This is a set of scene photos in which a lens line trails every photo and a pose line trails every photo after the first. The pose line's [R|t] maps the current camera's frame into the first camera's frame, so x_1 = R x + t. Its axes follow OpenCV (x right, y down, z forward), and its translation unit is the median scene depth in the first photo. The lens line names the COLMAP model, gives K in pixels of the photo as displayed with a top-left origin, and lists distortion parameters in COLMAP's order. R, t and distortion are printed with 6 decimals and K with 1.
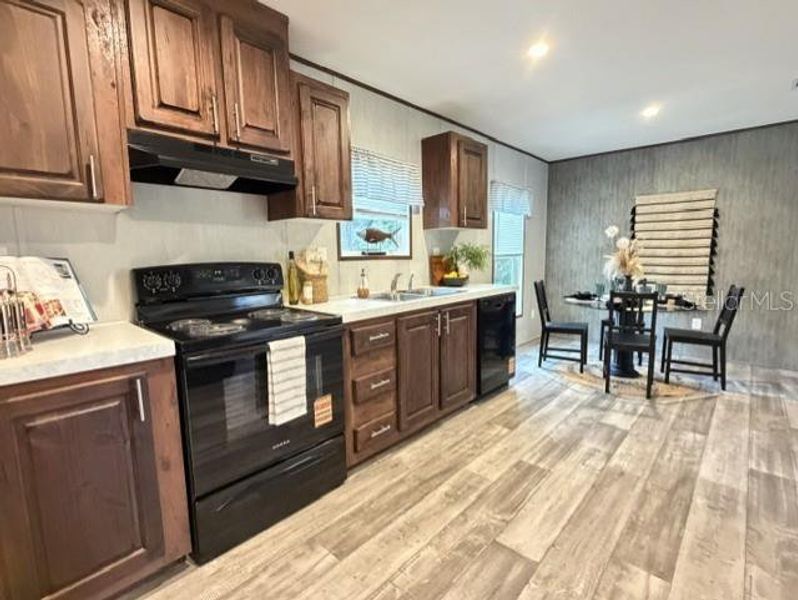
lens RADIAL K [[382.8, 0, 395.7], [0, 382.8, 299.9], [0, 0, 1]] dist [-0.000271, -0.000345]
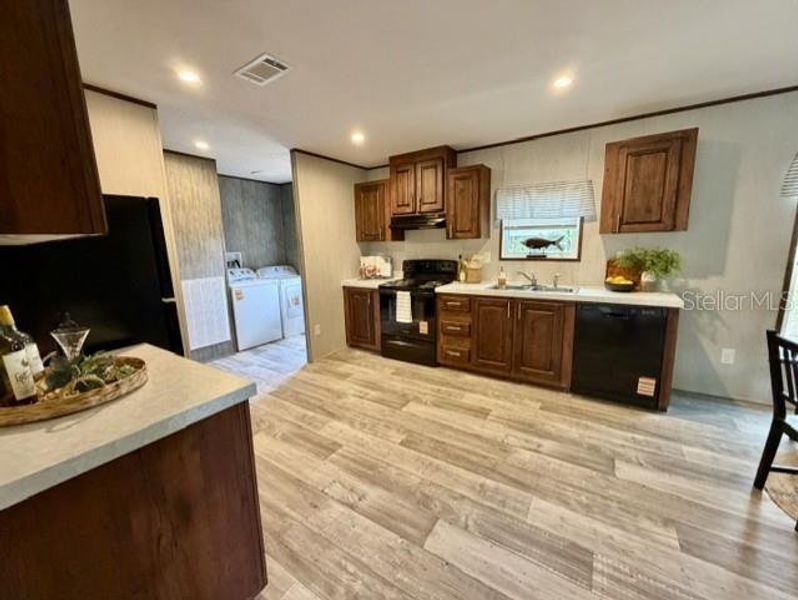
lens RADIAL K [[318.2, 0, 397.1], [0, 318.2, 299.5], [0, 0, 1]] dist [-0.000565, -0.000121]
pose [[0.167479, 0.179487, -0.969399, 1.355092], [-0.098241, 0.981432, 0.164742, -0.145904], [0.980969, 0.067644, 0.182003, 0.419506]]
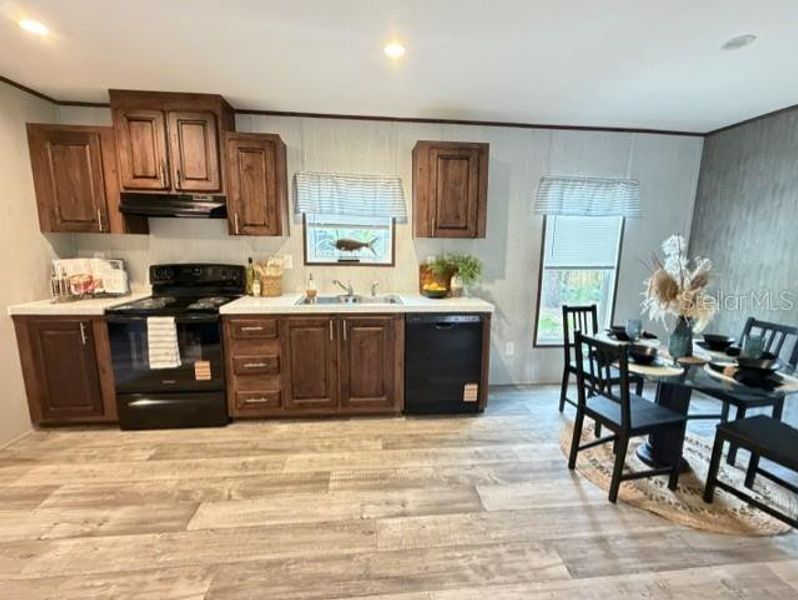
lens RADIAL K [[354.3, 0, 399.0], [0, 354.3, 300.0], [0, 0, 1]] dist [0.000183, -0.000091]
pose [[0.747870, 0.134265, -0.650126, 1.043192], [-0.106143, 0.990919, 0.082544, -0.145412], [0.655305, 0.007274, 0.755330, 0.398061]]
